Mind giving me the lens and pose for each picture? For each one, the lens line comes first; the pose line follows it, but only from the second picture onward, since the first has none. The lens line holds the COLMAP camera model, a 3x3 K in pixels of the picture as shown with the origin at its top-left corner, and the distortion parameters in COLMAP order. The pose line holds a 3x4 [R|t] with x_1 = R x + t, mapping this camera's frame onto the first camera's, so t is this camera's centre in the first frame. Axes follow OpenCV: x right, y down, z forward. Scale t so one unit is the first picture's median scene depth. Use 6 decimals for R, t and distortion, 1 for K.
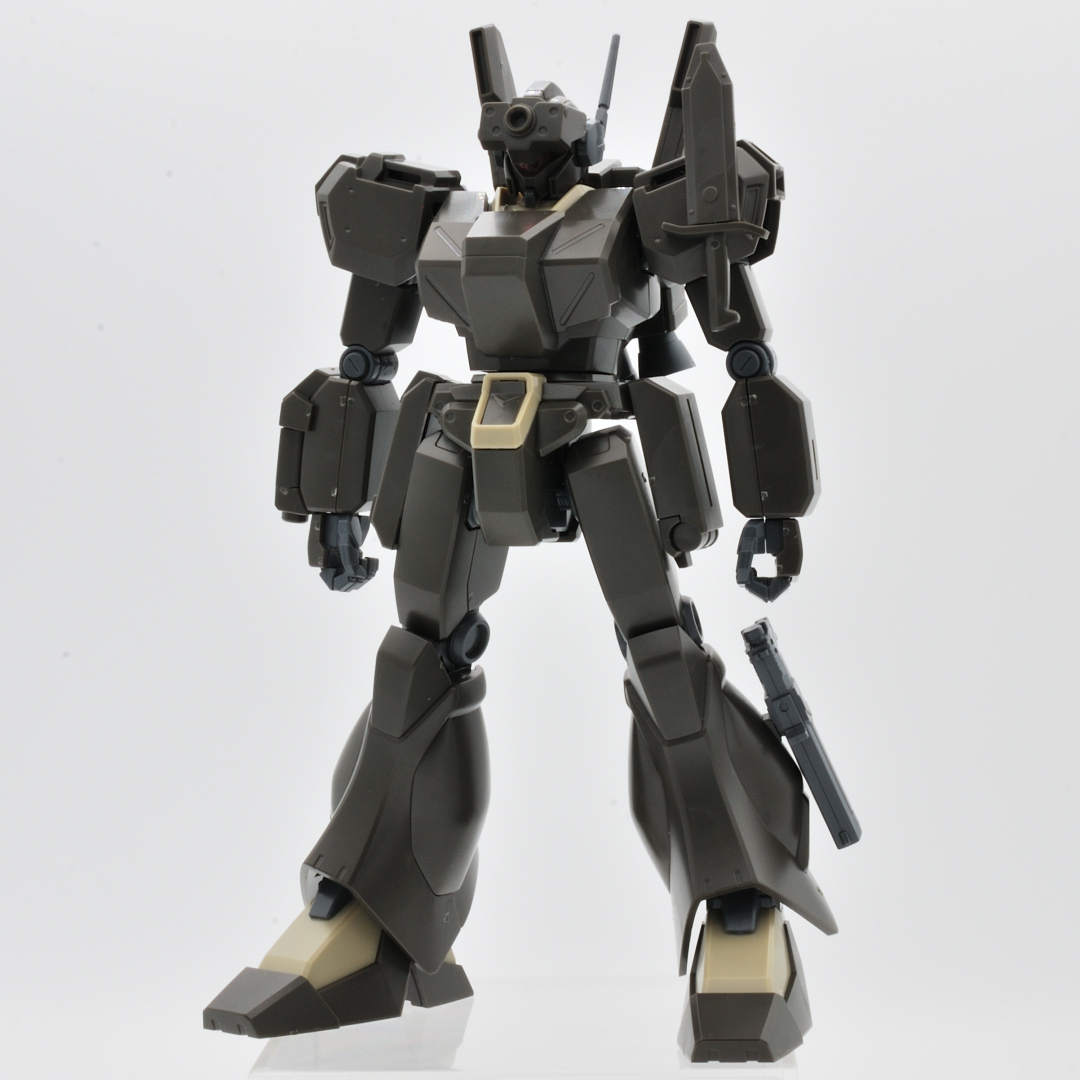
lens RADIAL K [[3067.1, 0, 534.0], [0, 3067.1, 572.2], [0, 0, 1]] dist [0.109889, 0.000000]
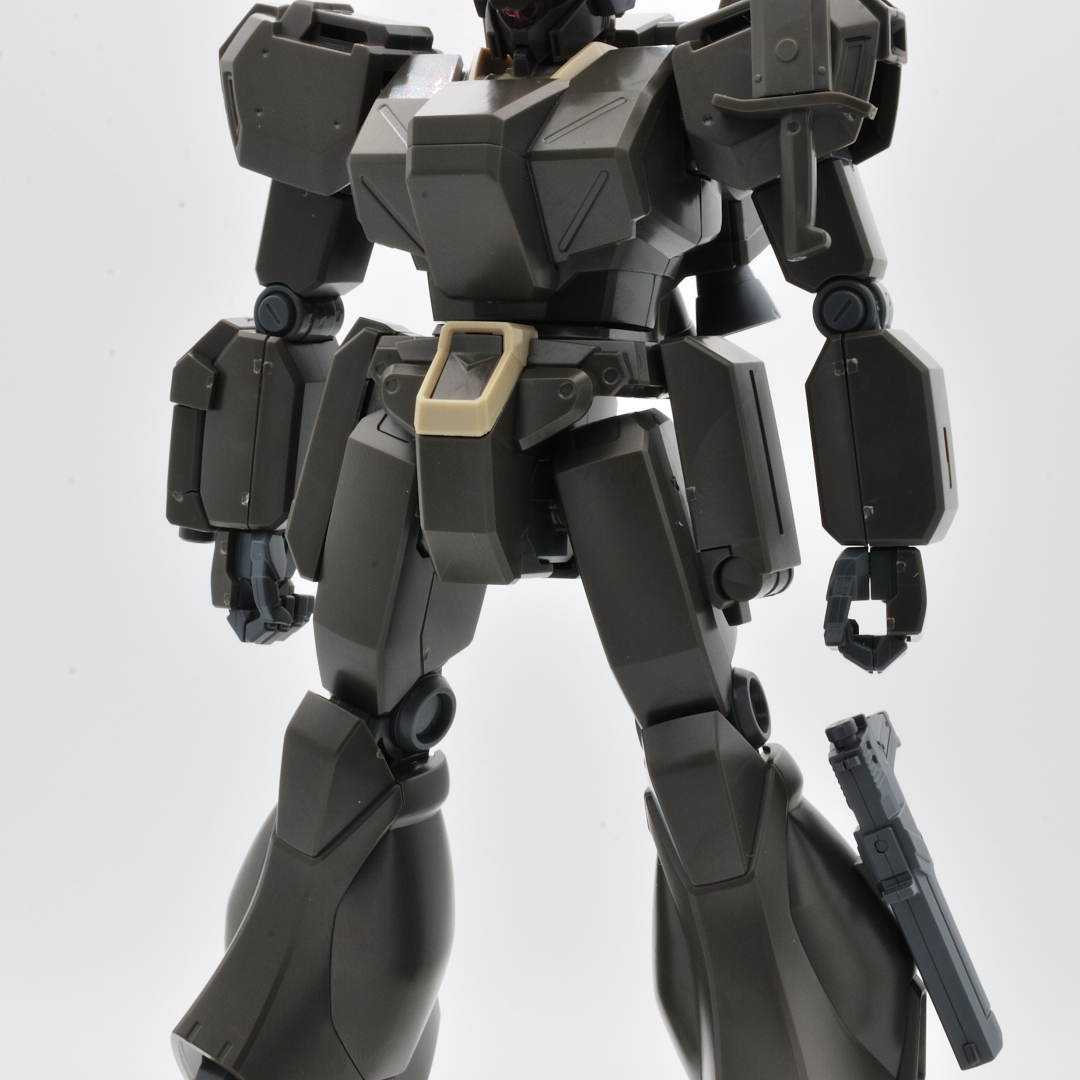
lens RADIAL K [[3067.1, 0, 528.8], [0, 3067.1, 561.9], [0, 0, 1]] dist [0.109889, 0.000000]
pose [[0.996978, 0.011427, -0.076840, 0.052165], [-0.011557, 0.999932, -0.001255, -0.012306], [0.076820, 0.002139, 0.997043, 0.331155]]
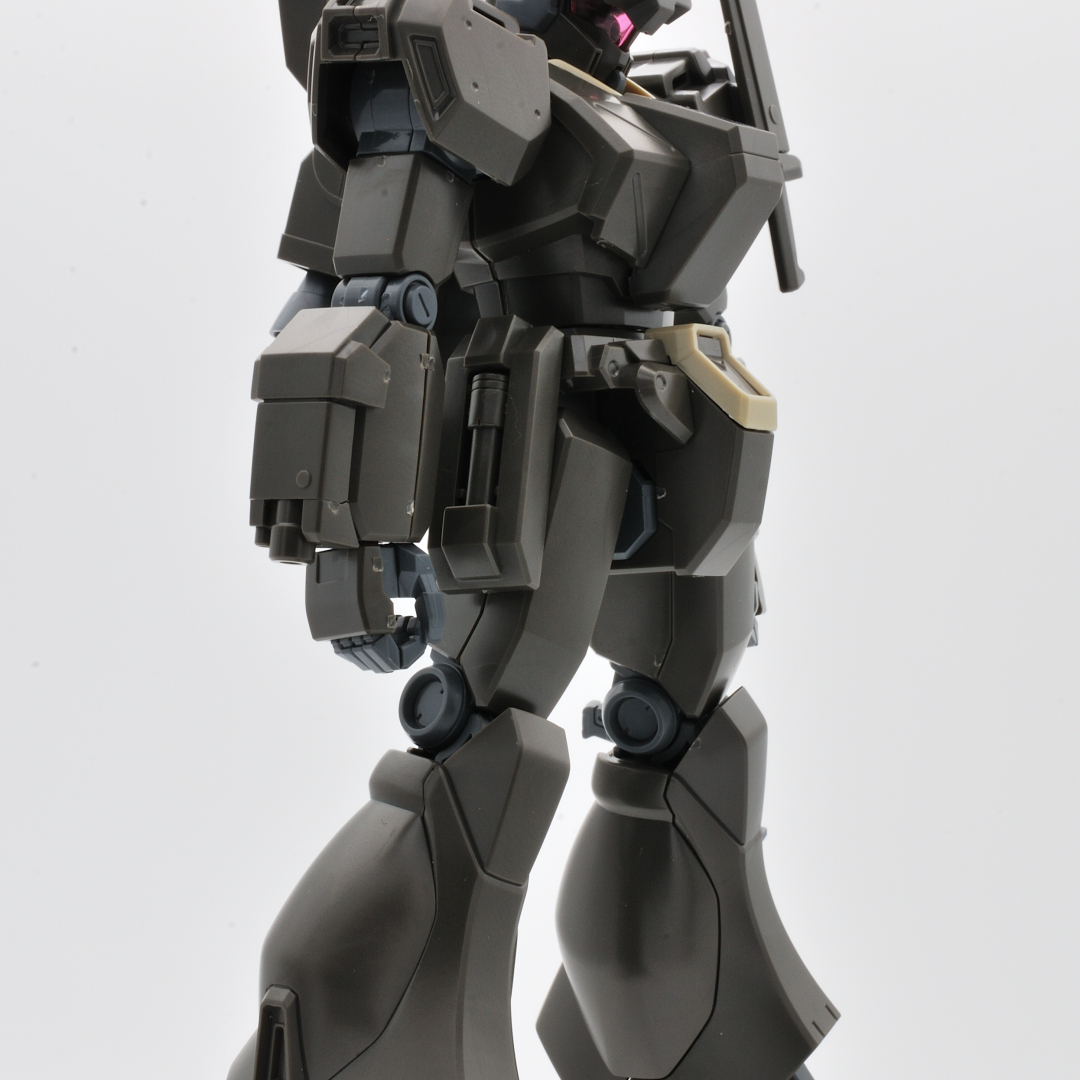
lens RADIAL K [[3067.1, 0, 514.9], [0, 3067.1, 527.1], [0, 0, 1]] dist [0.109889, 0.000000]
pose [[0.230381, 0.008285, 0.973065, -0.677728], [0.083749, 0.996085, -0.028310, -0.003136], [-0.969490, 0.088015, 0.228785, 0.862645]]
